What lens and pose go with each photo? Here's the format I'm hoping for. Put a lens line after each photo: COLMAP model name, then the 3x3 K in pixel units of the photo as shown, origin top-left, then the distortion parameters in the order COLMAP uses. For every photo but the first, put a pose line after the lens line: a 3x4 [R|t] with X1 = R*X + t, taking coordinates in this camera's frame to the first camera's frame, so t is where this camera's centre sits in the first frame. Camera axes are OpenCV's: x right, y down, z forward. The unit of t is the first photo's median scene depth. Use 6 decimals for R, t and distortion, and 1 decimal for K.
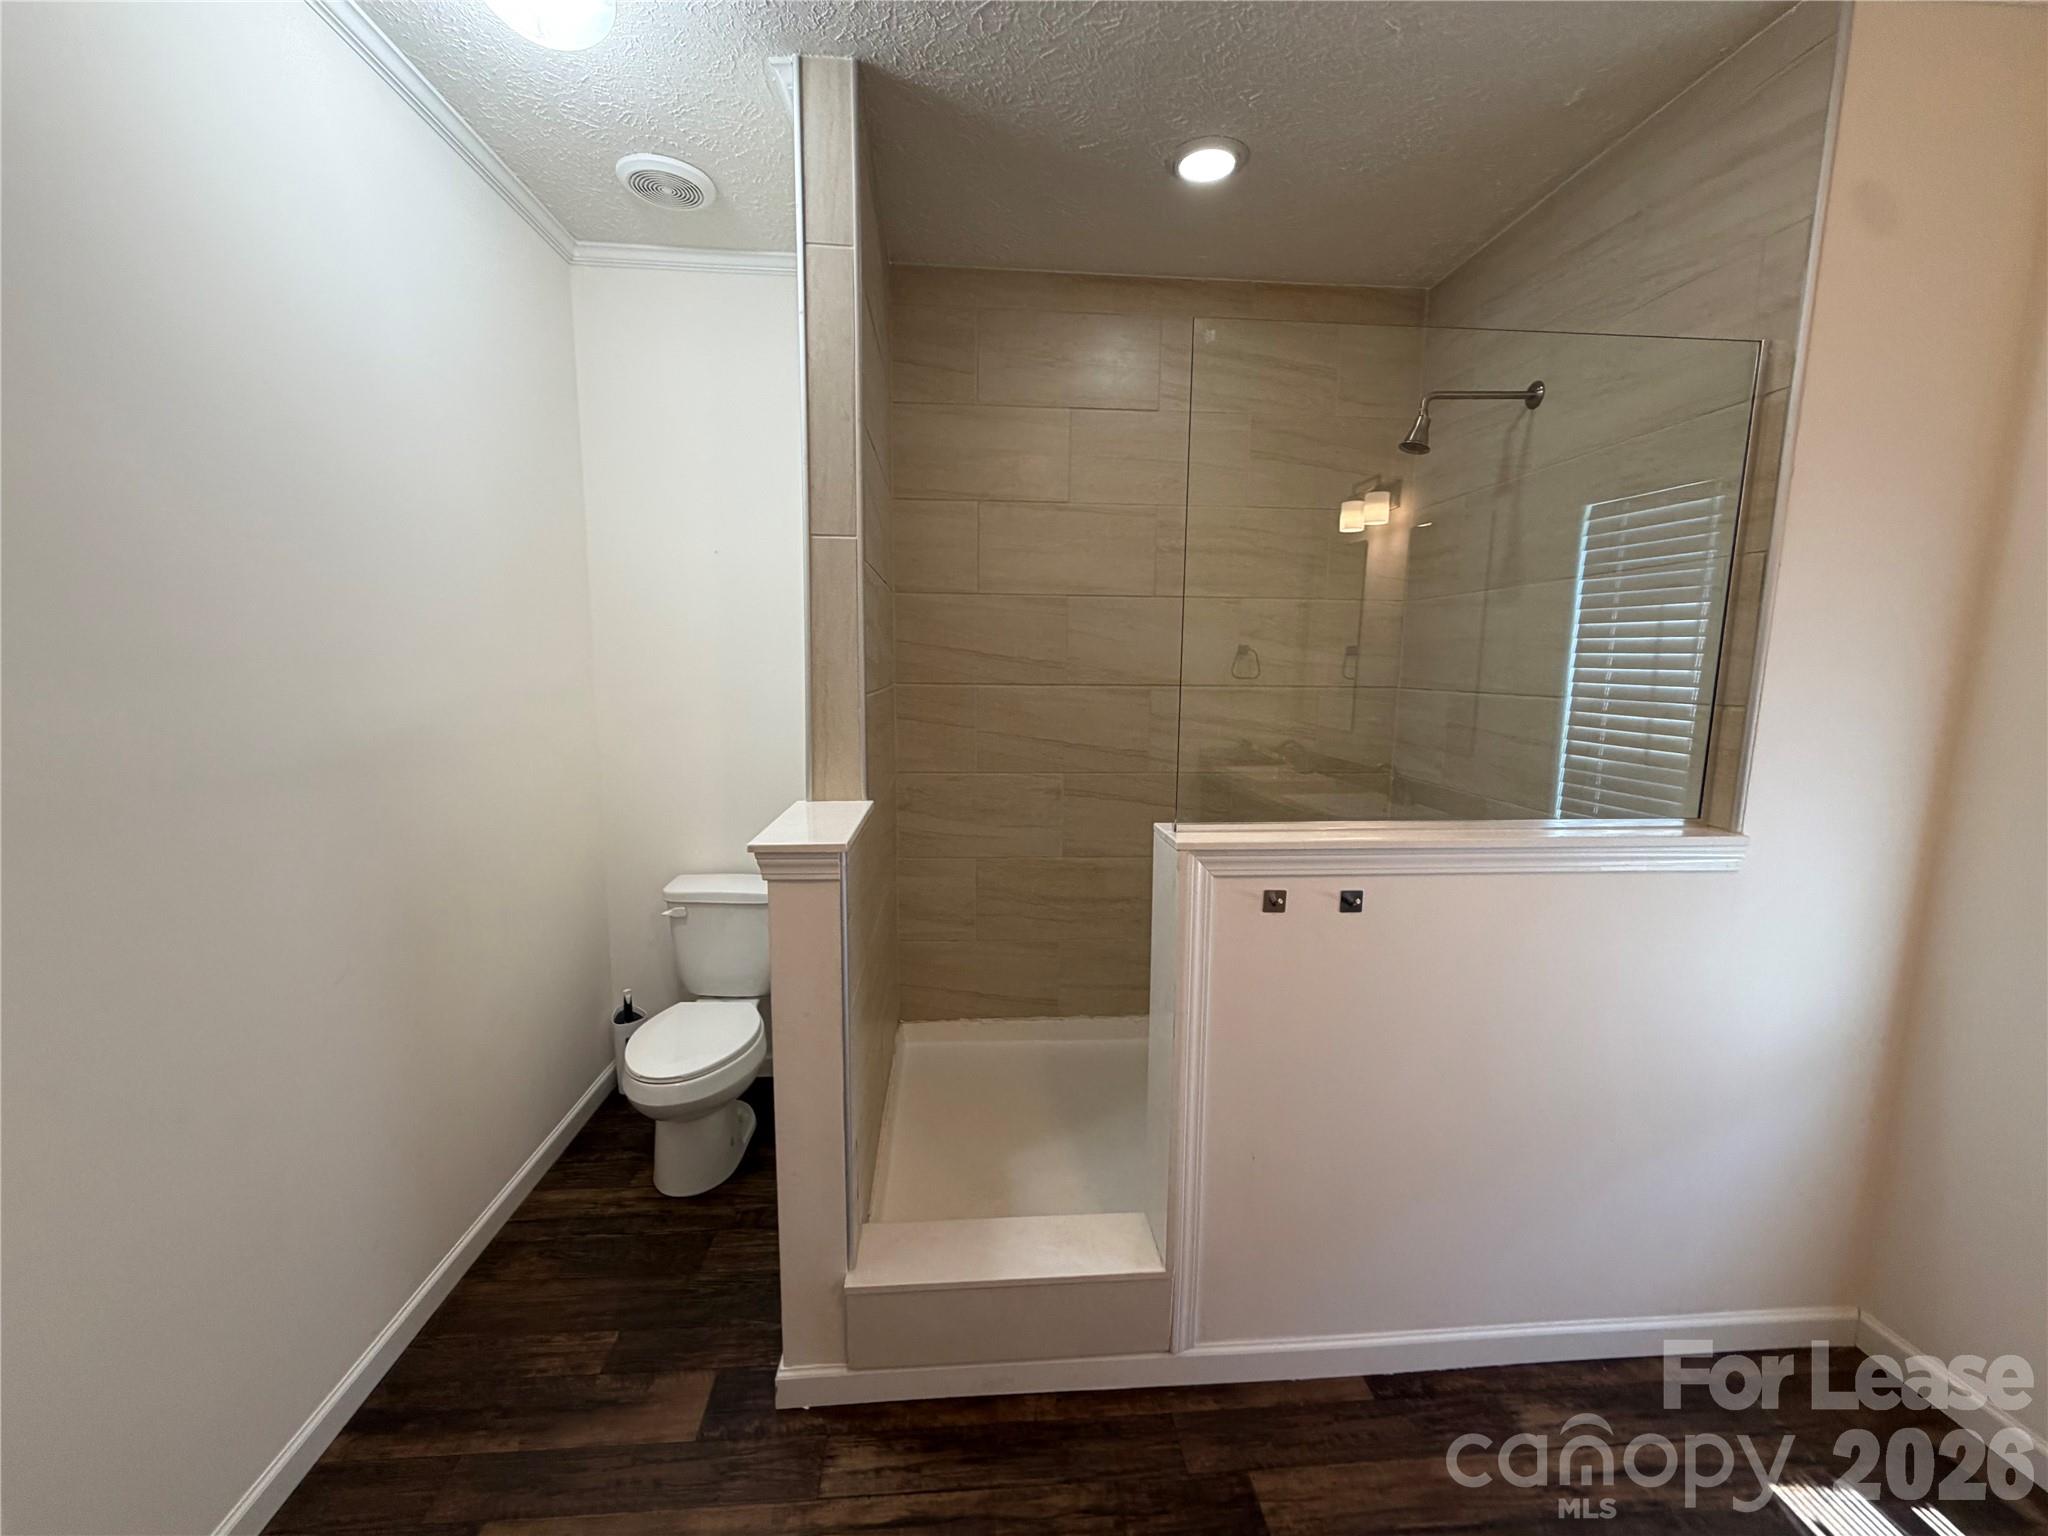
lens RADIAL K [[819.8, 0, 1026.1], [0, 819.8, 769.9], [0, 0, 1]] dist [0.005924, -0.000881]
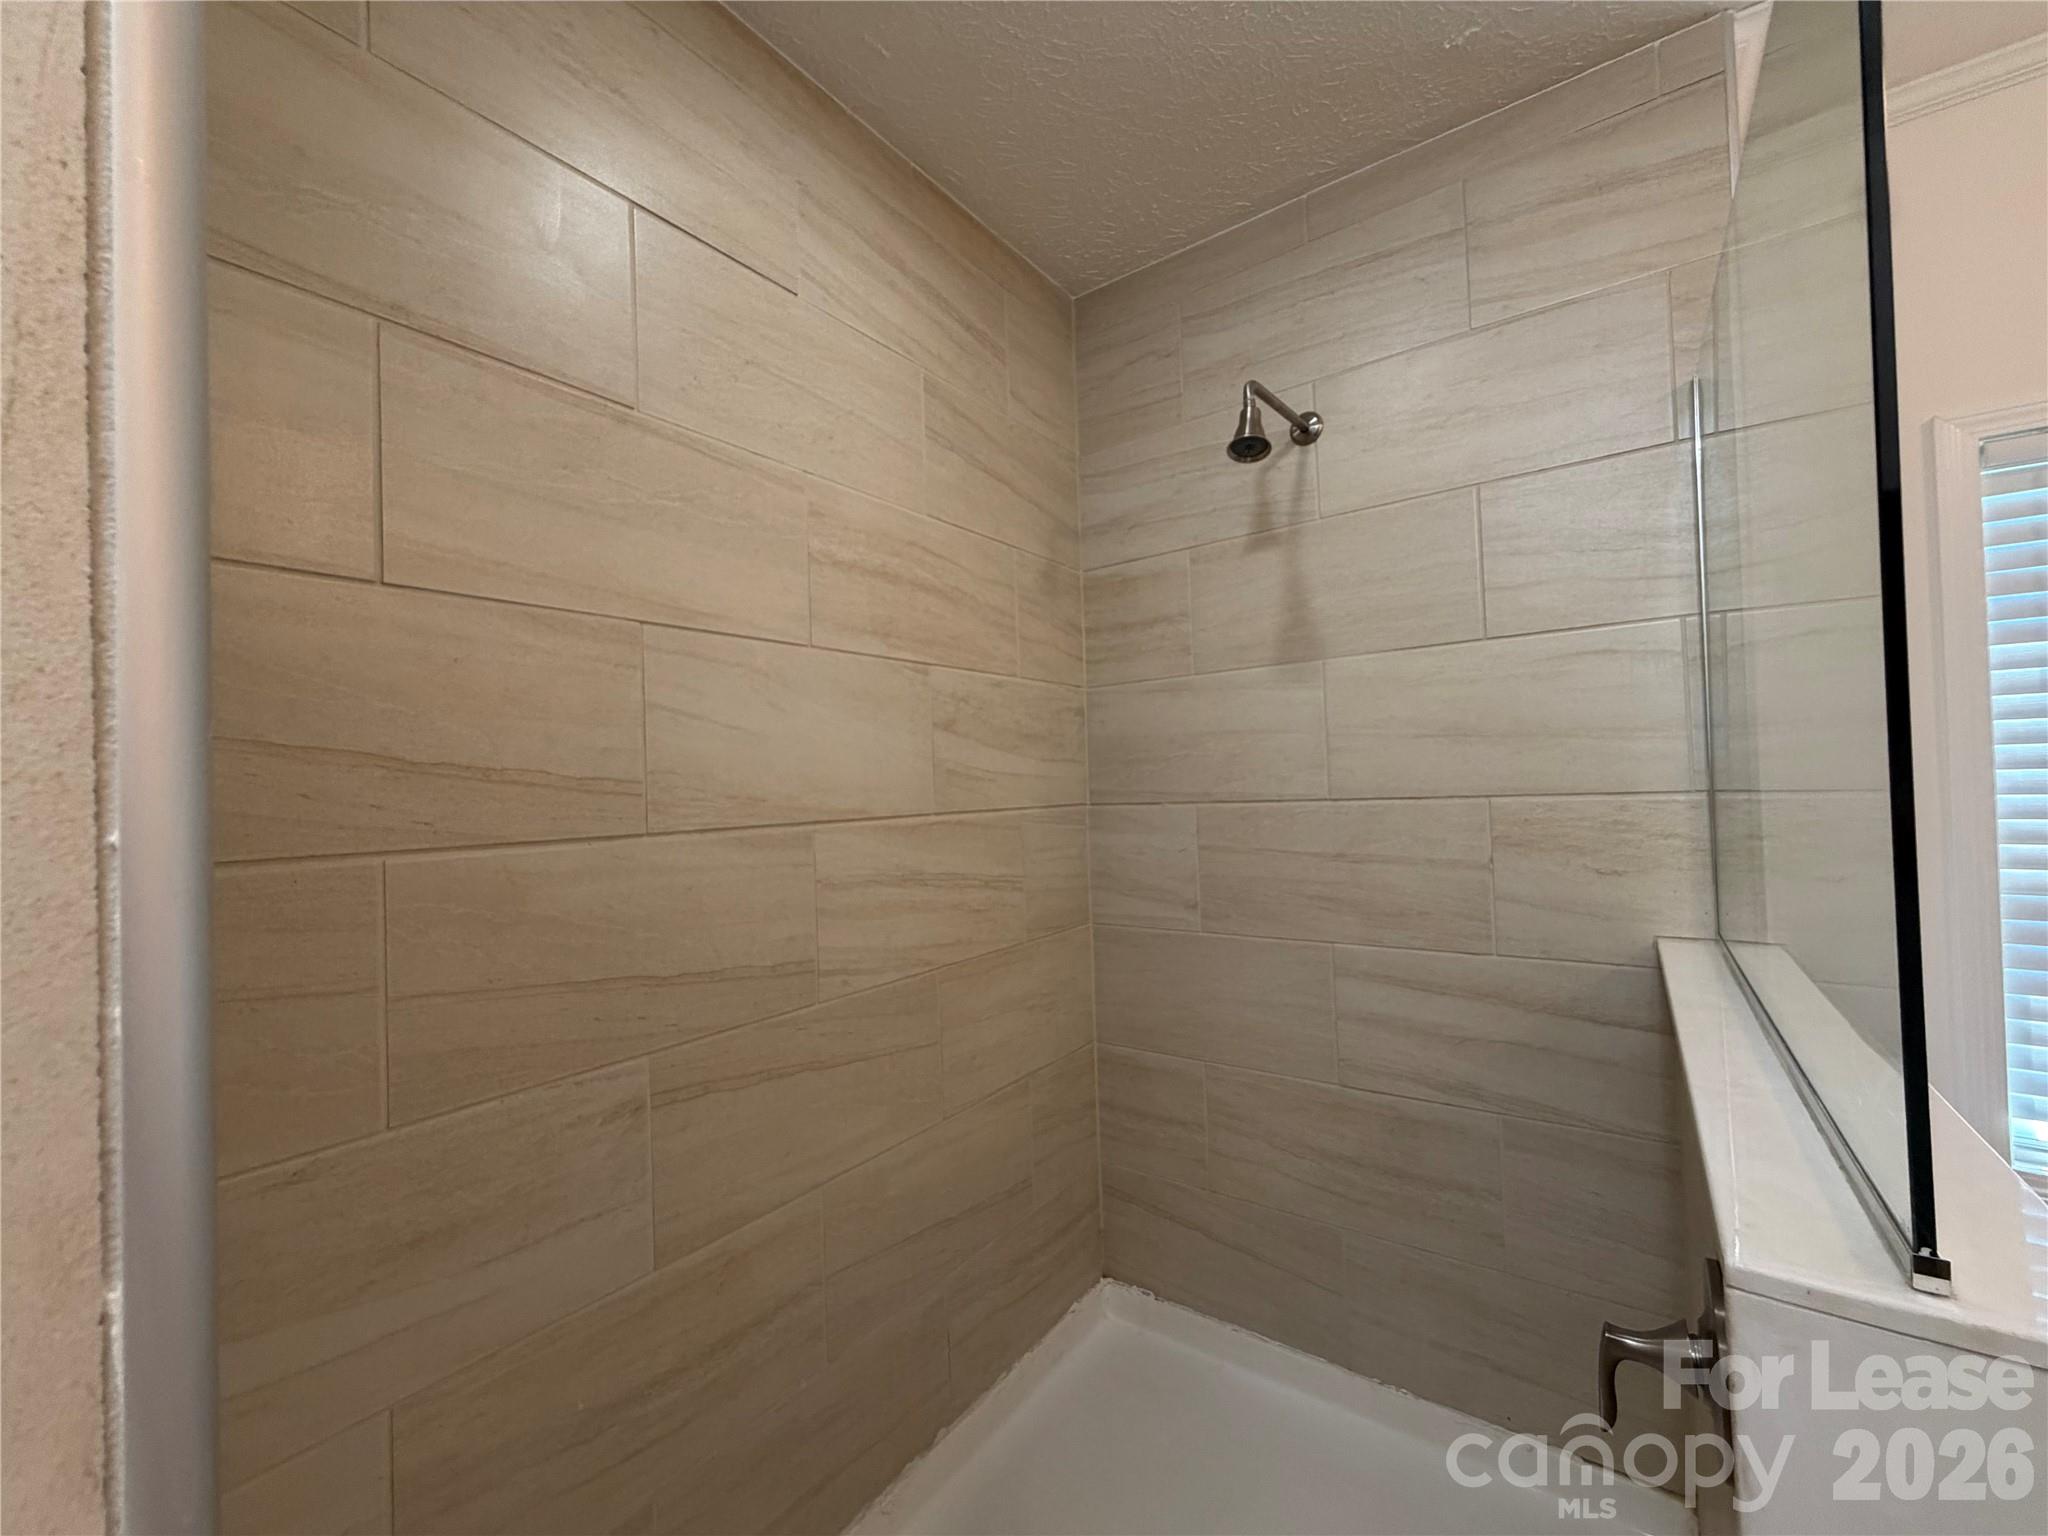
lens RADIAL K [[819.8, 0, 1017.7], [0, 819.8, 769.6], [0, 0, 1]] dist [0.005924, -0.000881]
pose [[0.655941, -0.016581, 0.754630, -0.144015], [0.139911, 0.985105, -0.099969, -0.071537], [-0.741732, 0.171155, 0.648491, 0.610537]]
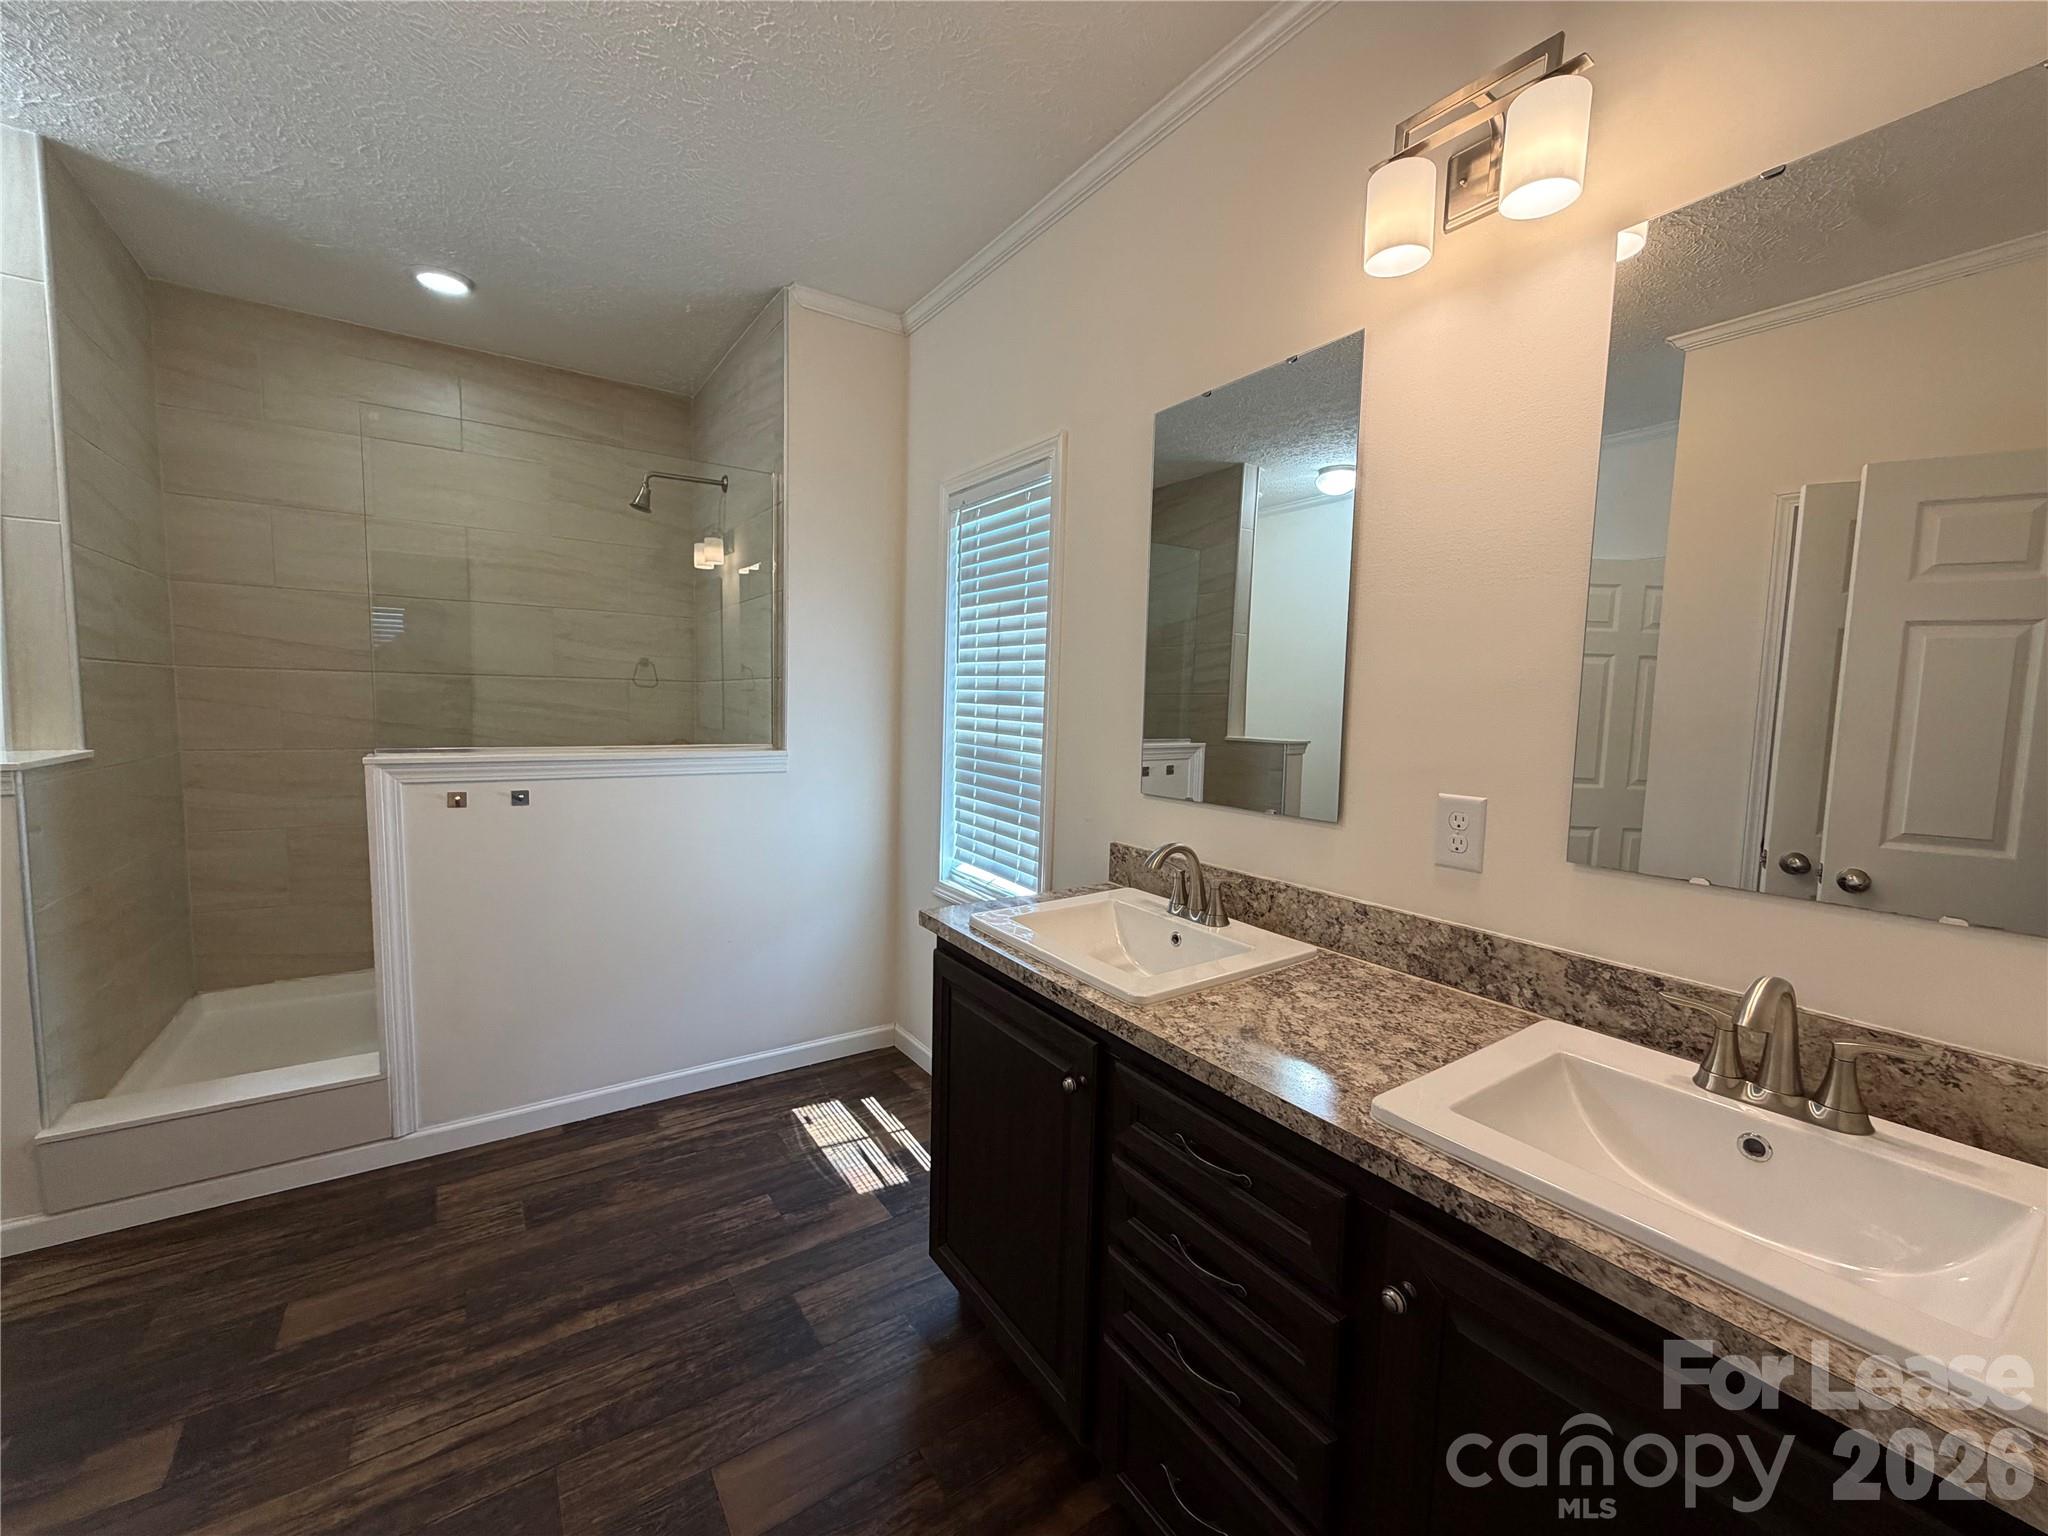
lens RADIAL K [[819.8, 0, 1025.1], [0, 819.8, 770.4], [0, 0, 1]] dist [0.005924, -0.000881]
pose [[0.871473, -0.032345, 0.489375, 0.279953], [0.052654, 0.998226, -0.027789, 0.120207], [-0.487608, 0.049985, 0.871630, -0.469823]]
